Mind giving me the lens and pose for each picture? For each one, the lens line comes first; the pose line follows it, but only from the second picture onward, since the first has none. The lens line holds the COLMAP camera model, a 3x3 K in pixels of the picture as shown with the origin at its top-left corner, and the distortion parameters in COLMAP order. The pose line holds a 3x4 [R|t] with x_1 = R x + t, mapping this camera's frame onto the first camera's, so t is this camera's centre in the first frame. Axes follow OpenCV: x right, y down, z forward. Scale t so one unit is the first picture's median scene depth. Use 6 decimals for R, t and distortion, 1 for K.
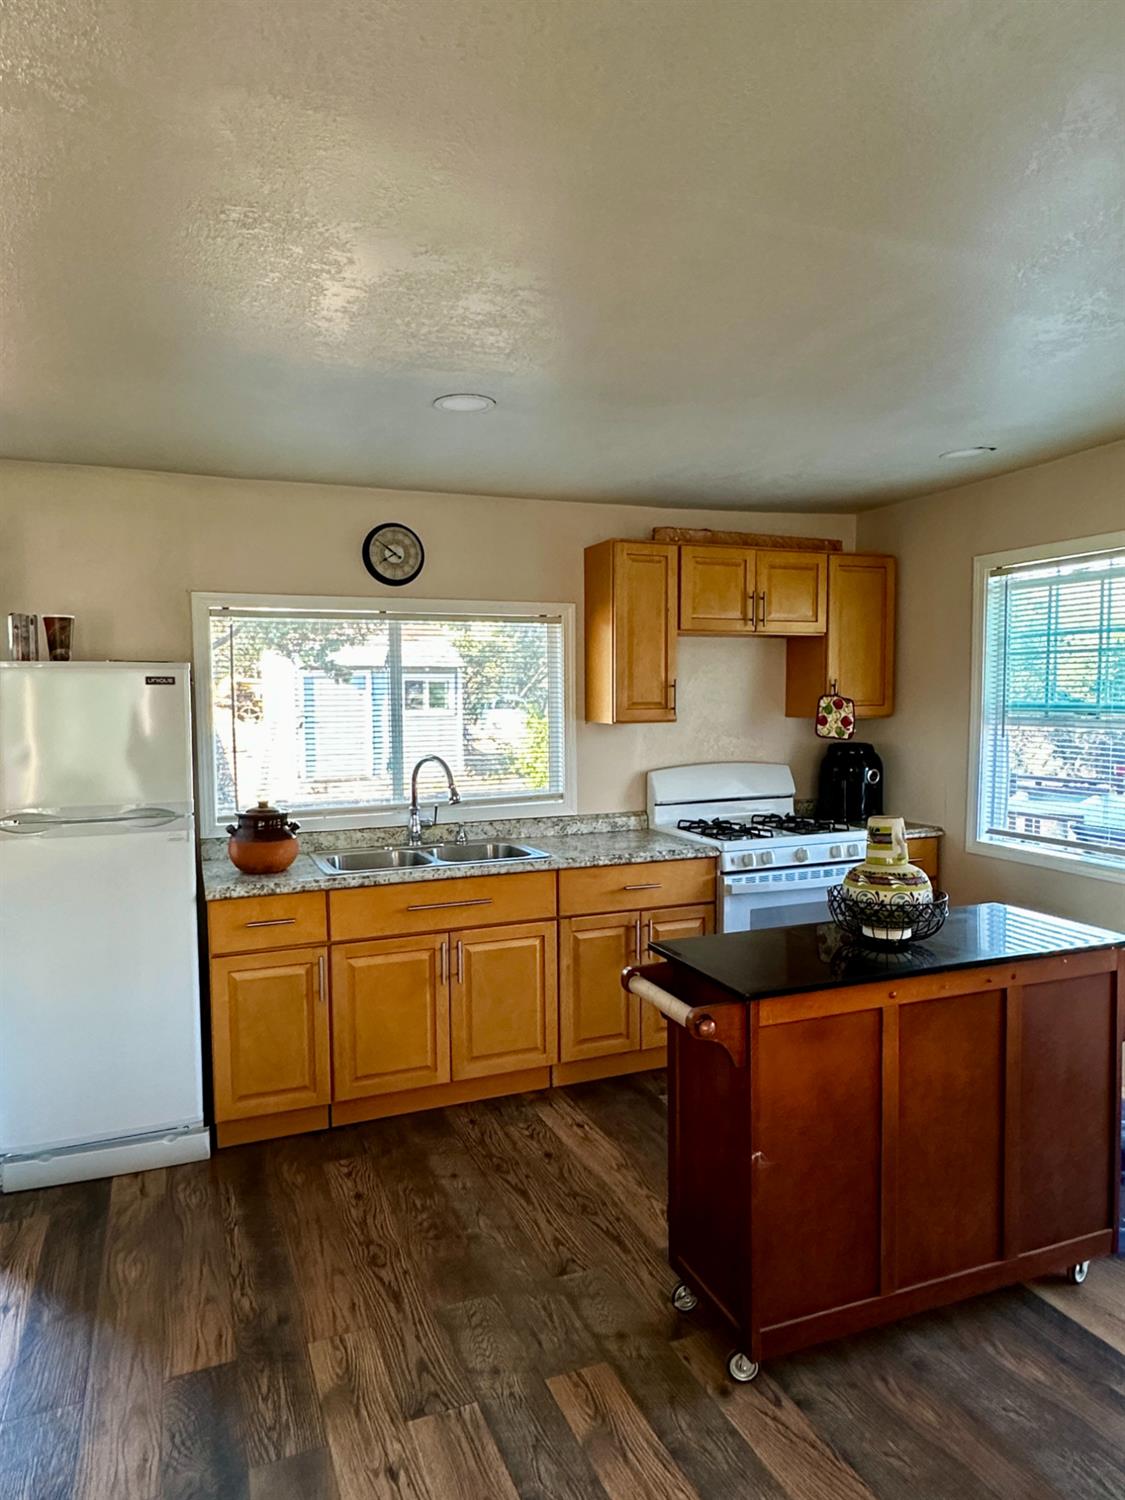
lens RADIAL K [[935.4, 0, 562.5], [0, 935.4, 750.0], [0, 0, 1]] dist [-0.003010, 0.004599]
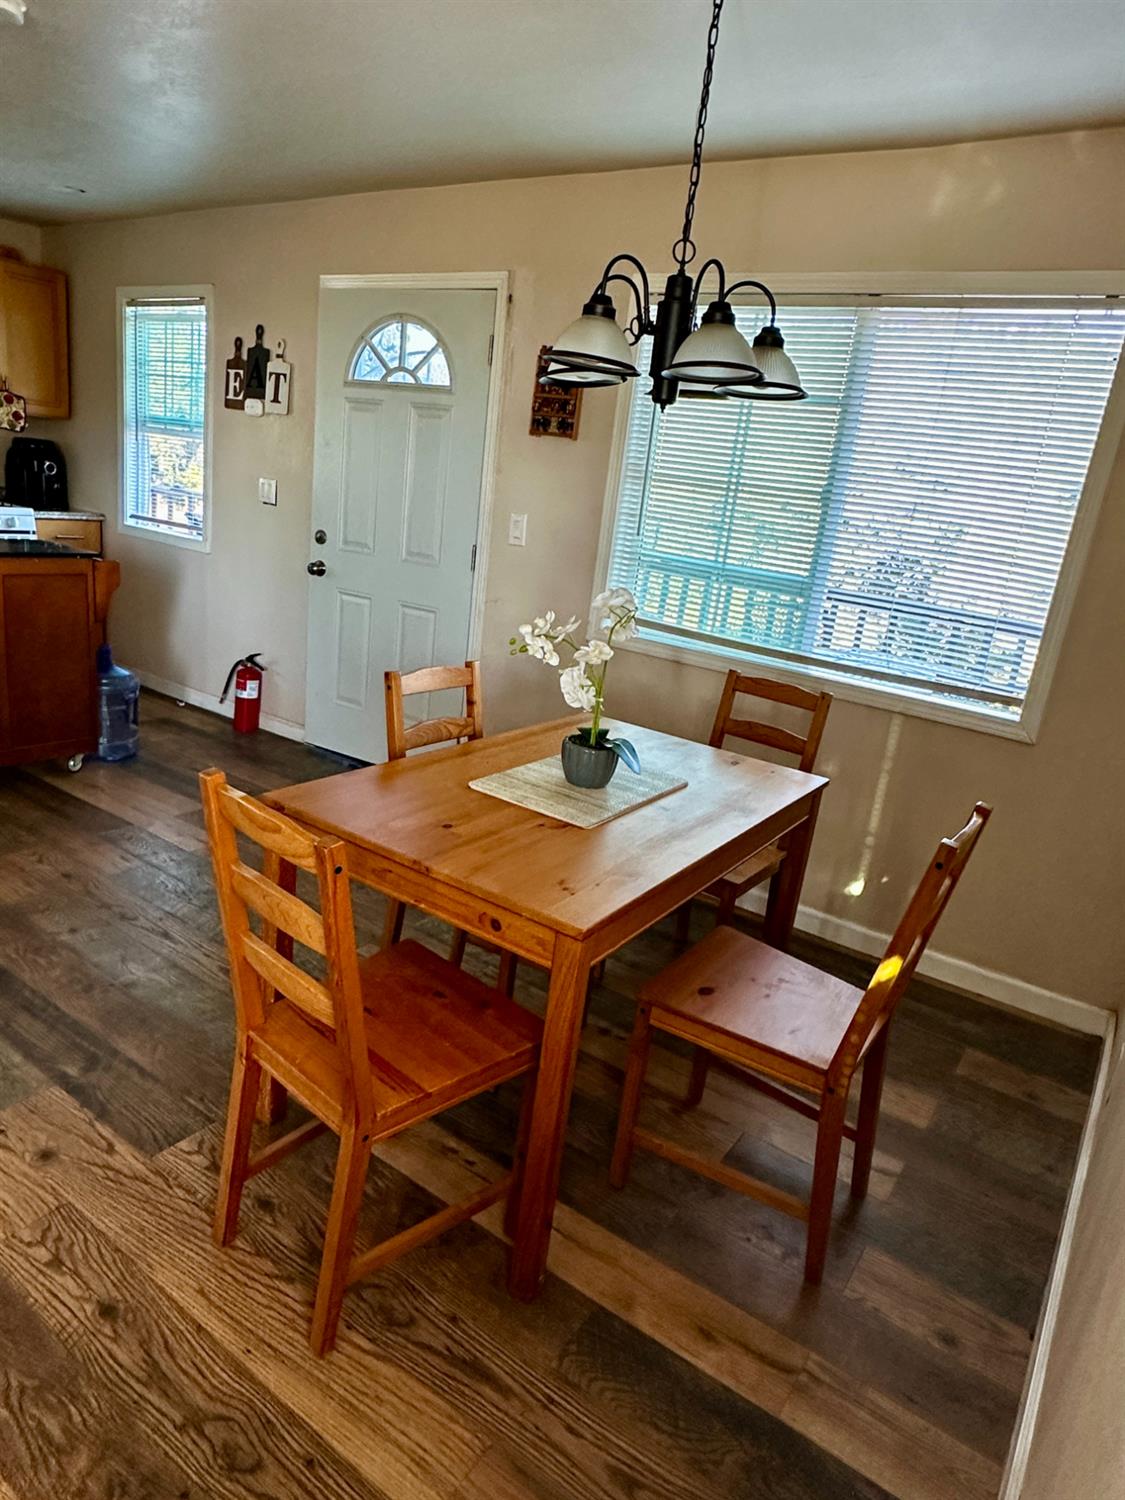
lens RADIAL K [[935.4, 0, 562.5], [0, 935.4, 750.0], [0, 0, 1]] dist [-0.003010, 0.004599]
pose [[0.834574, -0.056424, 0.547999, 0.223728], [-0.084085, 0.970039, 0.227936, 0.055961], [-0.544441, -0.236308, 0.804824, -0.459430]]
